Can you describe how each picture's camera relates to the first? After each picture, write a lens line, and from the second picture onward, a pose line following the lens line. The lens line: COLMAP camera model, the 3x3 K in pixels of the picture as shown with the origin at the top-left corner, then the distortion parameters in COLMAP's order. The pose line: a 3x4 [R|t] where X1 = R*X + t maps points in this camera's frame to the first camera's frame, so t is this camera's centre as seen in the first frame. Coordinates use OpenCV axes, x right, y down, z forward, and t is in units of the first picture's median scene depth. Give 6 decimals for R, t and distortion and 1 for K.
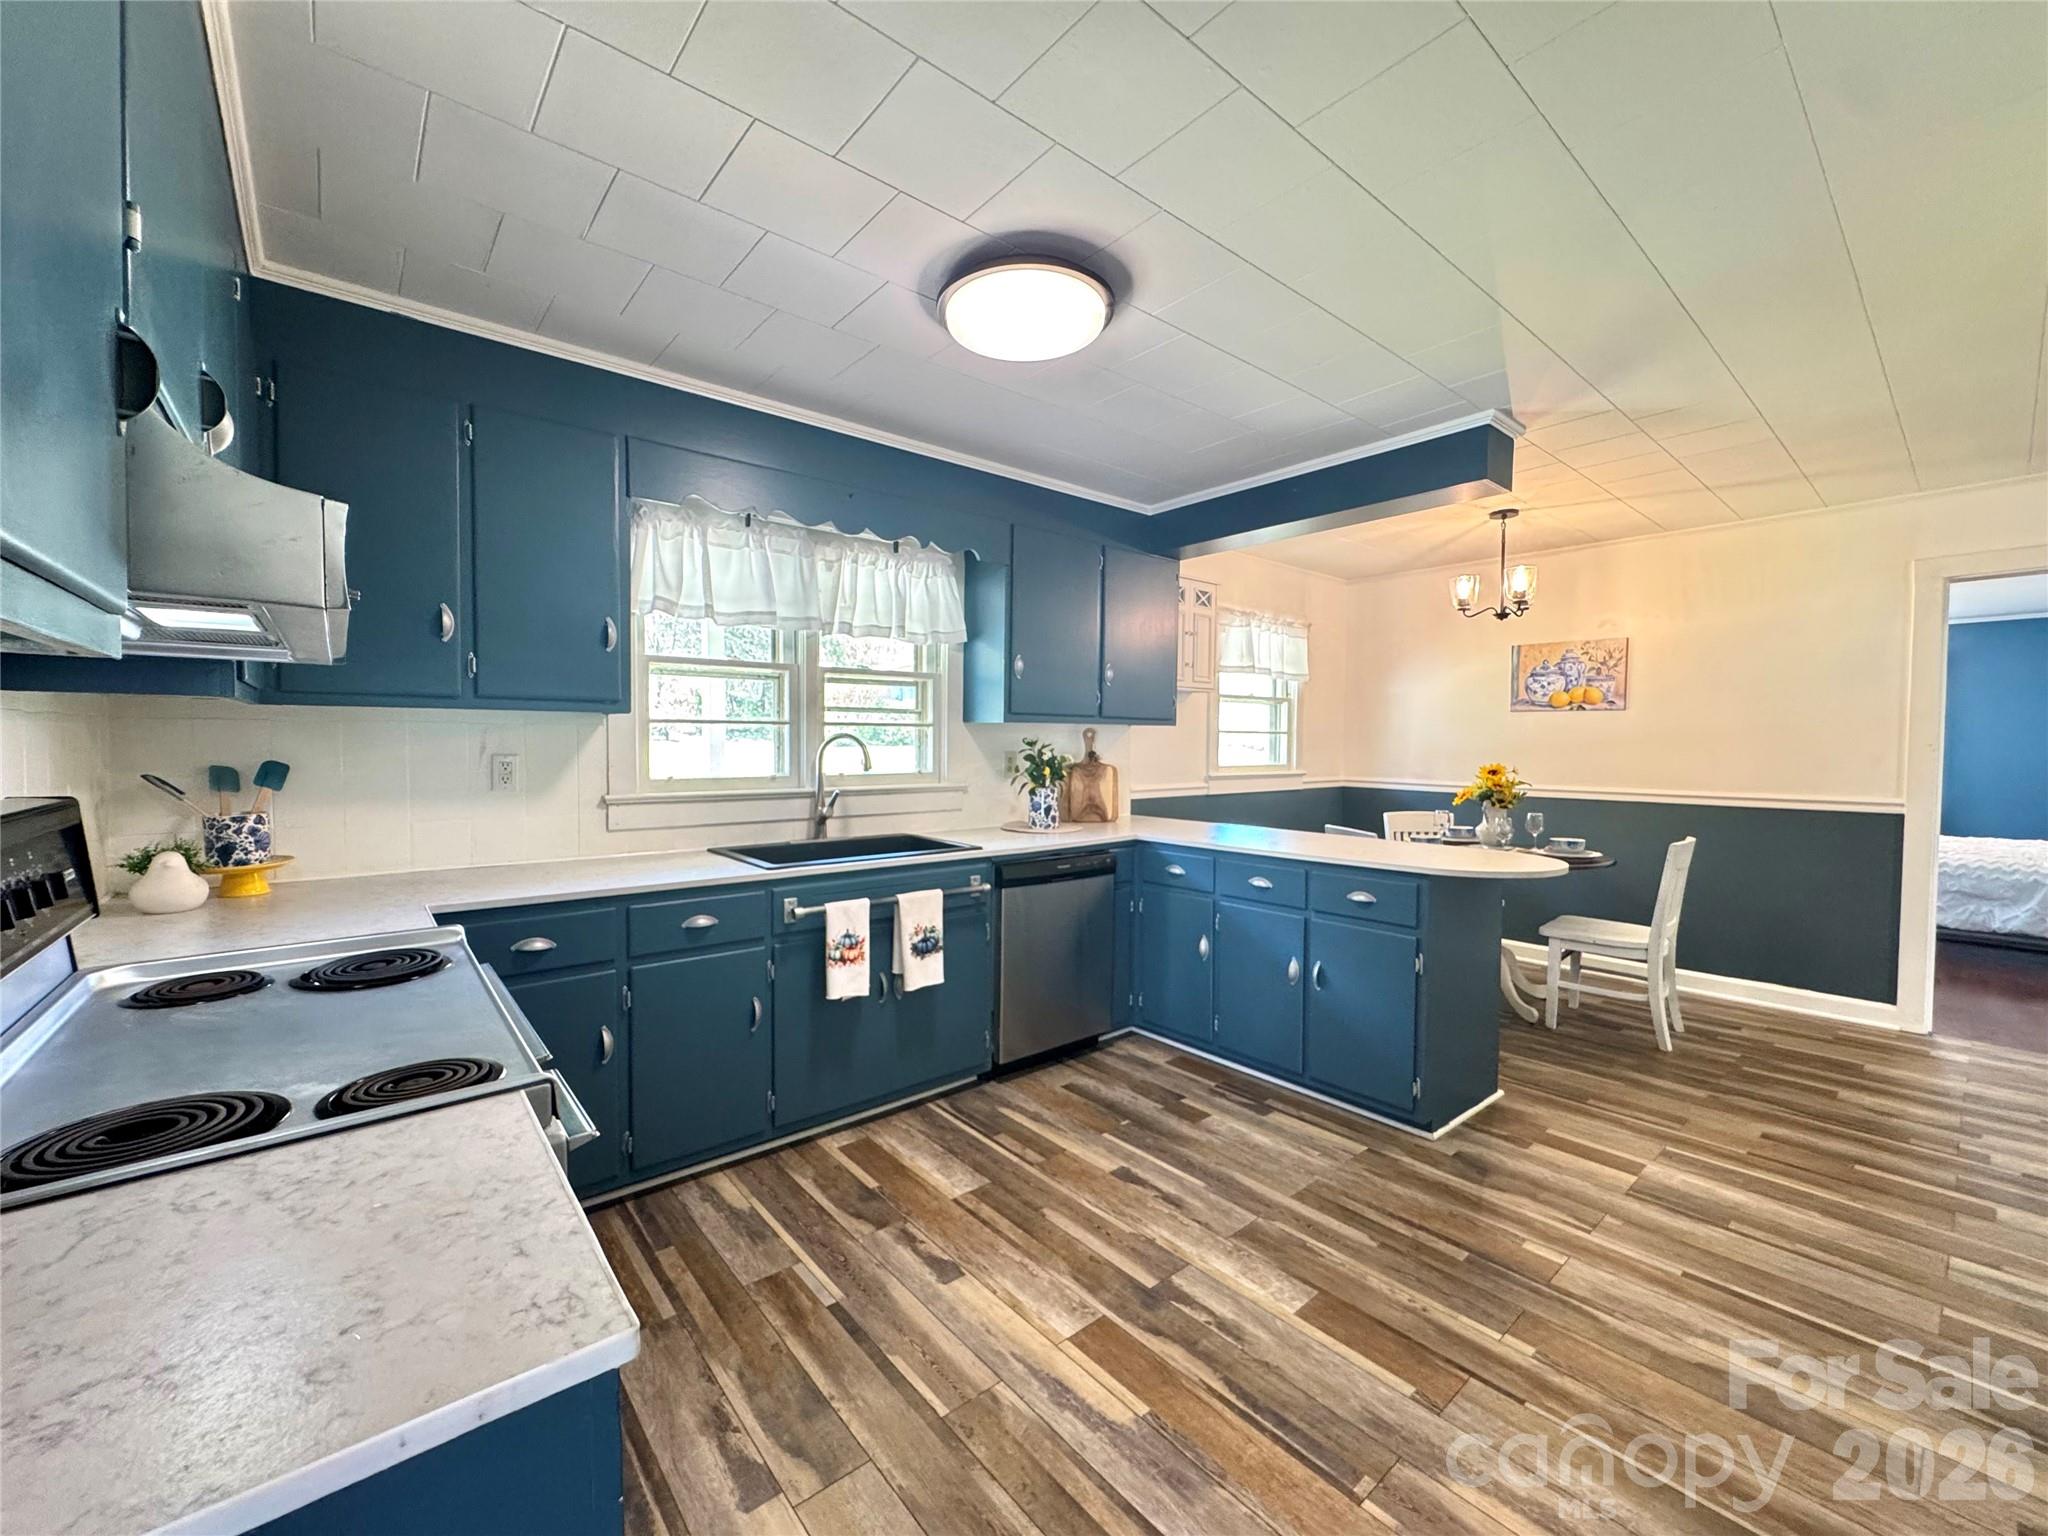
lens RADIAL K [[822.5, 0, 1026.1], [0, 822.5, 769.6], [0, 0, 1]] dist [-0.003793, 0.000942]
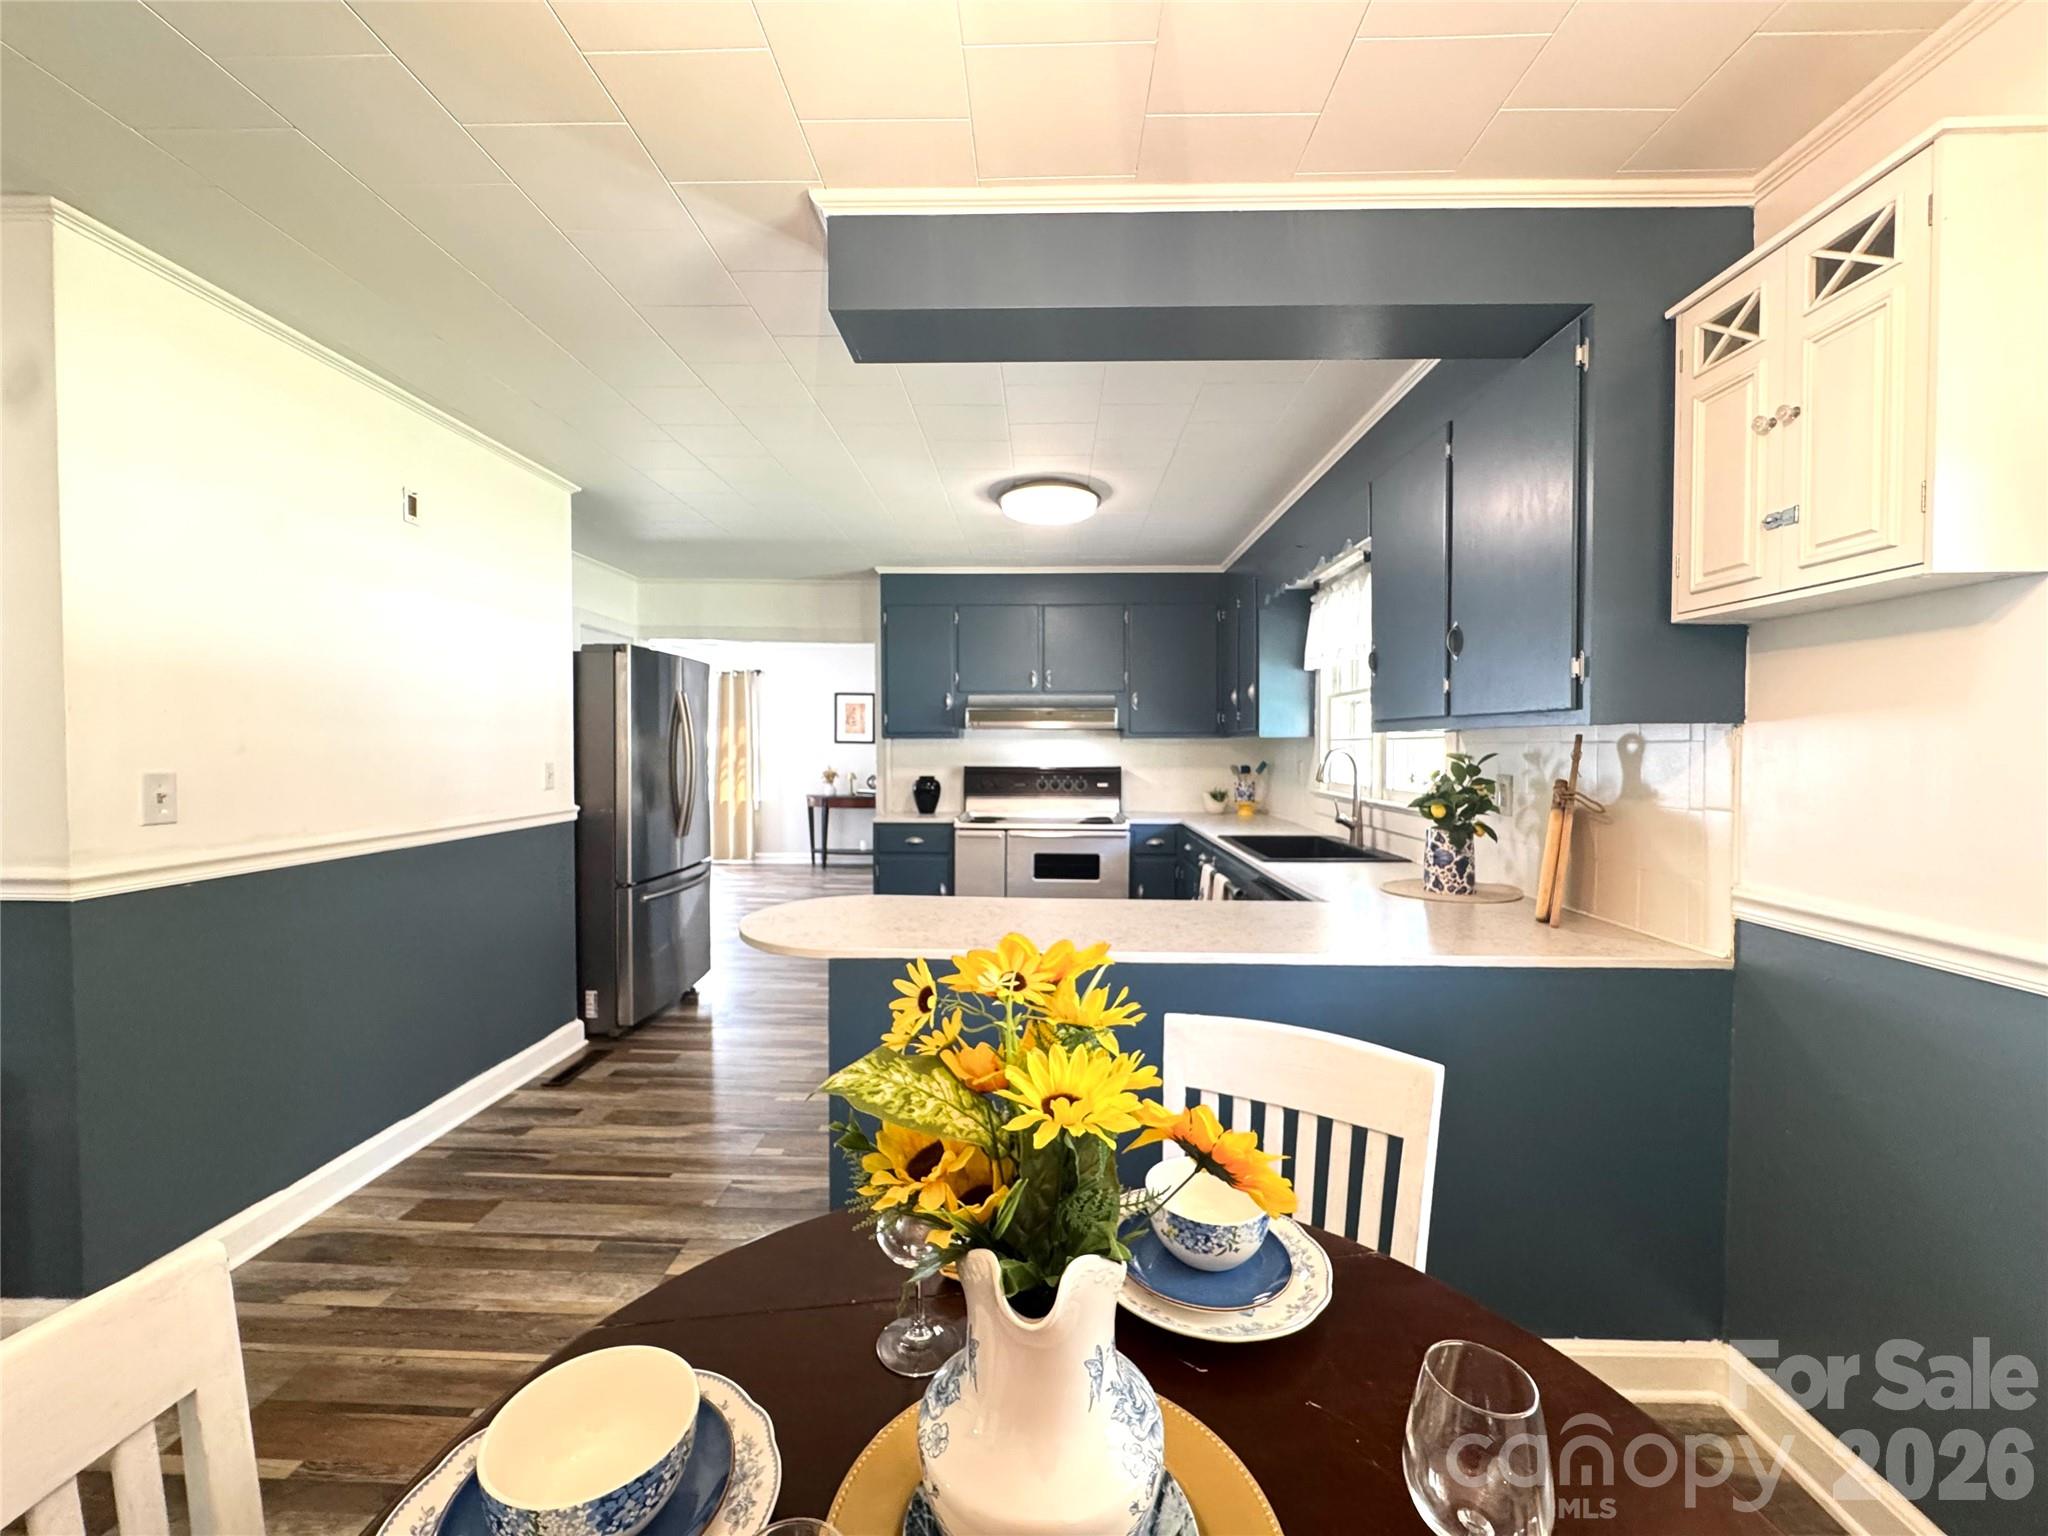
lens RADIAL K [[822.5, 0, 1022.8], [0, 822.5, 765.4], [0, 0, 1]] dist [-0.003793, 0.000942]
pose [[-0.666731, 0.011633, -0.745208, 0.988908], [-0.032418, 0.998479, 0.044590, -0.062998], [0.744593, 0.053888, -0.665340, 1.590330]]
